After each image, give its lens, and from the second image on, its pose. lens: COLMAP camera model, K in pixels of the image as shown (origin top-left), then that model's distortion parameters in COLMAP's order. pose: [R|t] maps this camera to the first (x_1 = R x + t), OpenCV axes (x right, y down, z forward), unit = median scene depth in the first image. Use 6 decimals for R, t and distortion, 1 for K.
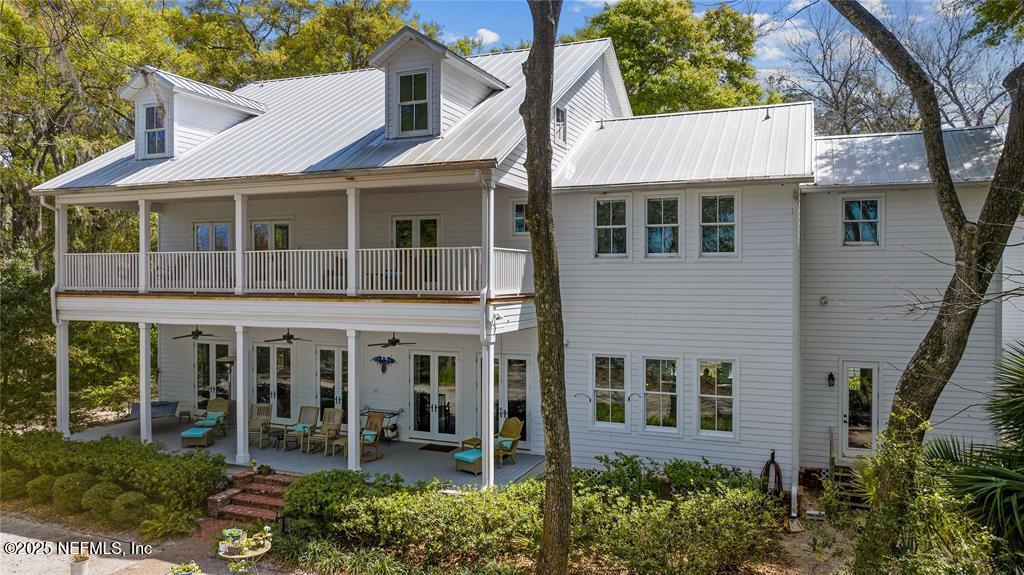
lens RADIAL K [[739.6, 0, 512.0], [0, 739.6, 287.5], [0, 0, 1]] dist [-0.006069, 0.001484]
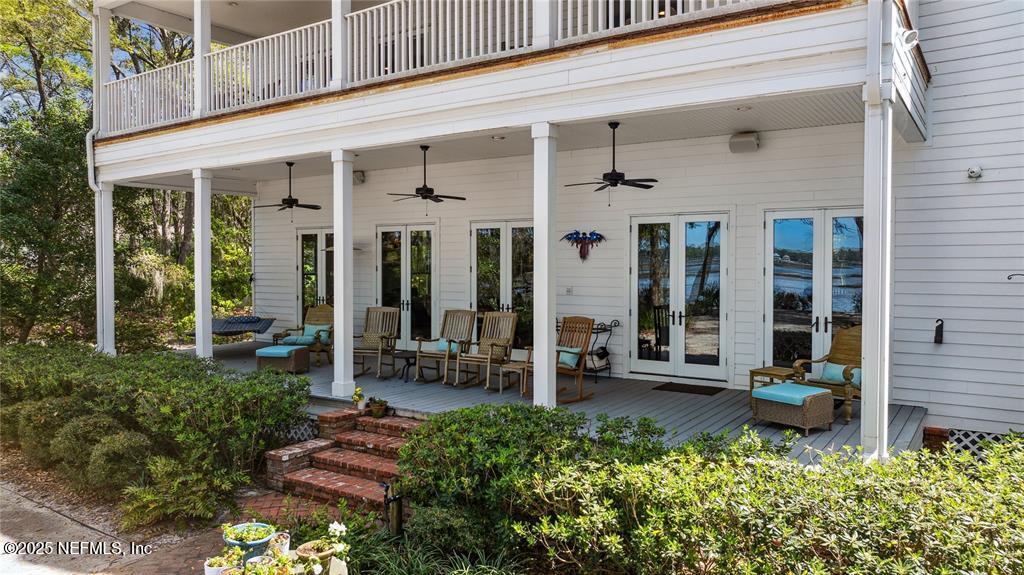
lens RADIAL K [[720.5, 0, 512.0], [0, 720.5, 287.5], [0, 0, 1]] dist [-0.017548, -0.002254]
pose [[0.979880, 0.003749, -0.199551, -0.144340], [-0.002318, 0.999970, 0.007405, 0.165801], [0.199573, -0.006794, 0.979859, 0.543322]]
